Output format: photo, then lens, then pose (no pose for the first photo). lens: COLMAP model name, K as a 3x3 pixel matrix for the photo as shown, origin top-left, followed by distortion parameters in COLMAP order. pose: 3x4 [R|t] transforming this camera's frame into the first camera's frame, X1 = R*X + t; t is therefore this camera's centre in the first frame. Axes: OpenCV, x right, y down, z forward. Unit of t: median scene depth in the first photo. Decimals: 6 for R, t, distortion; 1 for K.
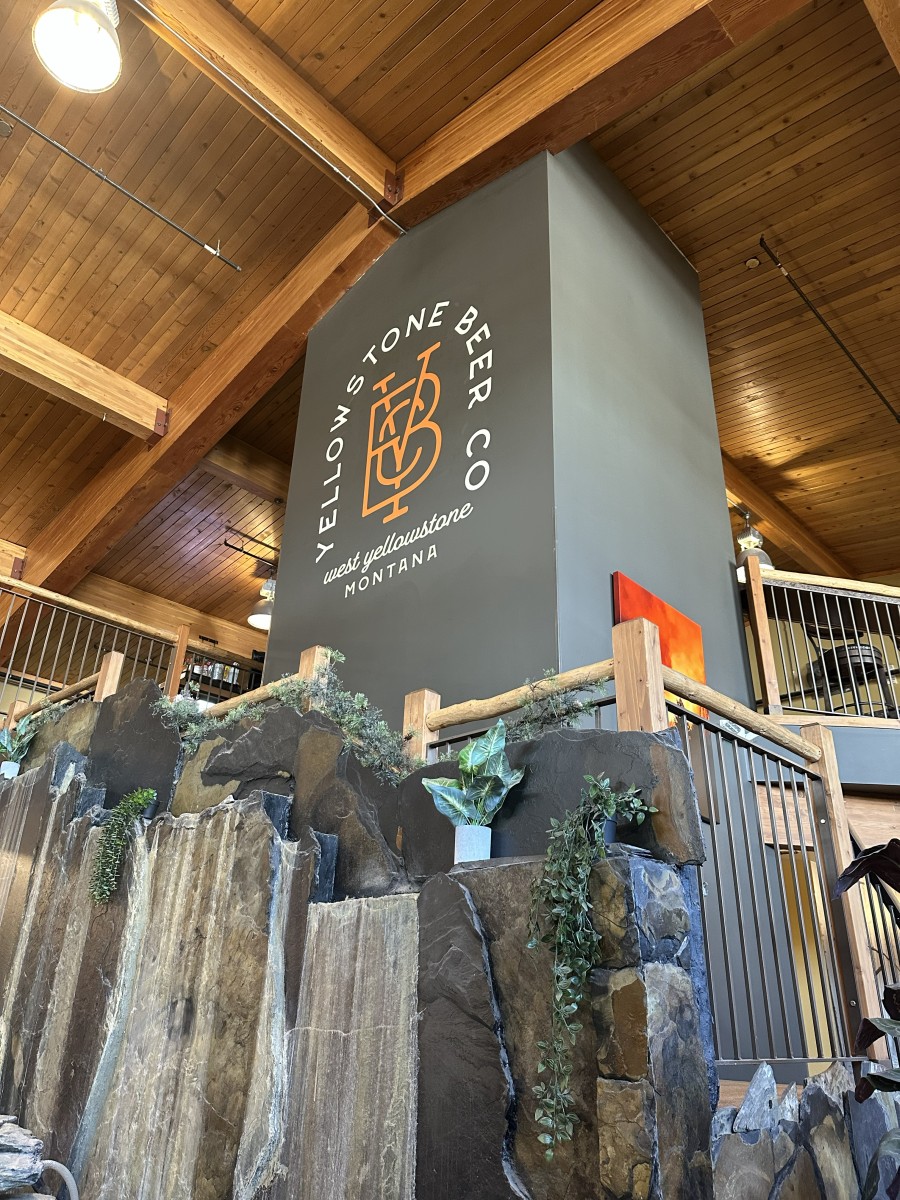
lens RADIAL K [[849.6, 0, 445.9], [0, 849.6, 604.3], [0, 0, 1]] dist [0.031372, -0.021837]
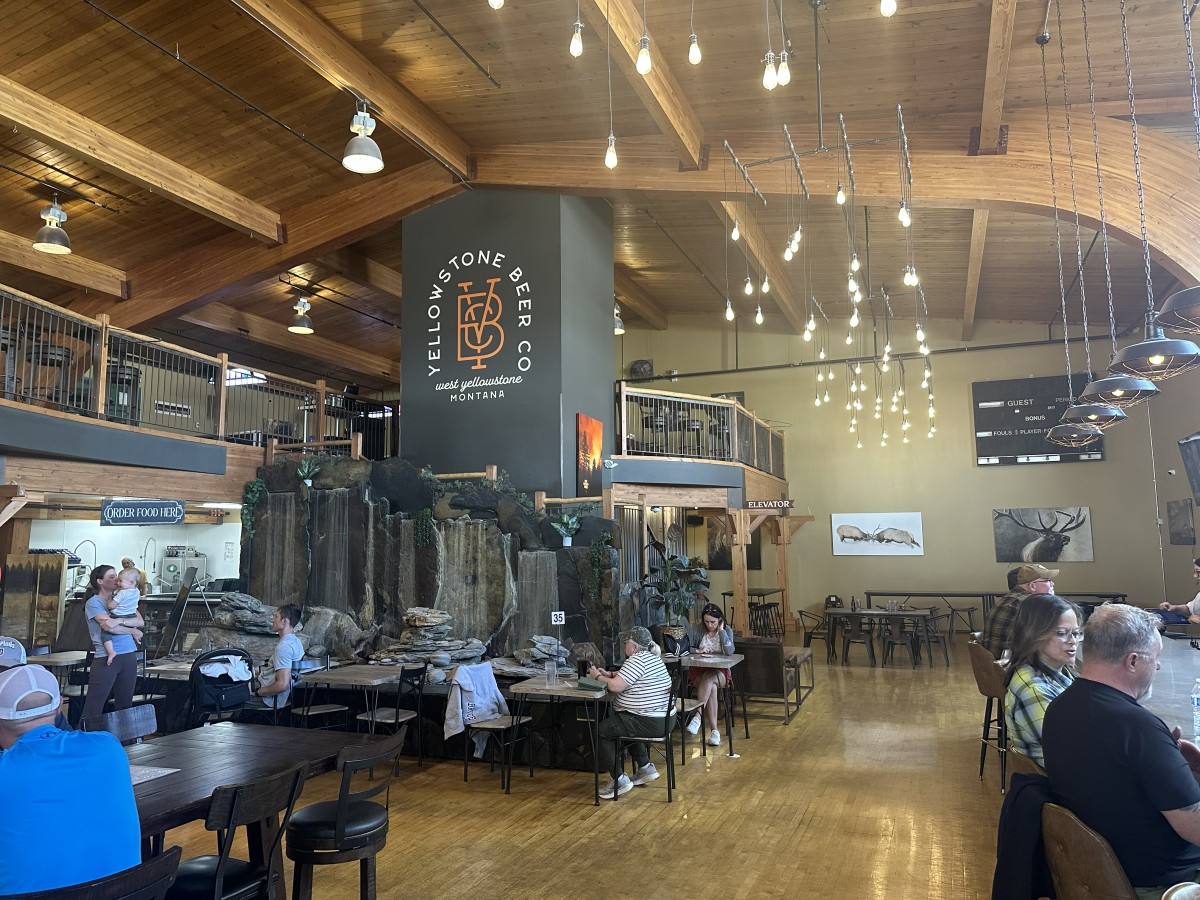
lens RADIAL K [[849.6, 0, 601.9], [0, 849.6, 446.3], [0, 0, 1]] dist [0.031372, -0.021837]
pose [[0.923918, 0.005534, 0.382551, -0.594021], [-0.130294, 0.944677, 0.301013, -0.603356], [-0.359721, -0.327956, 0.873525, -1.076081]]
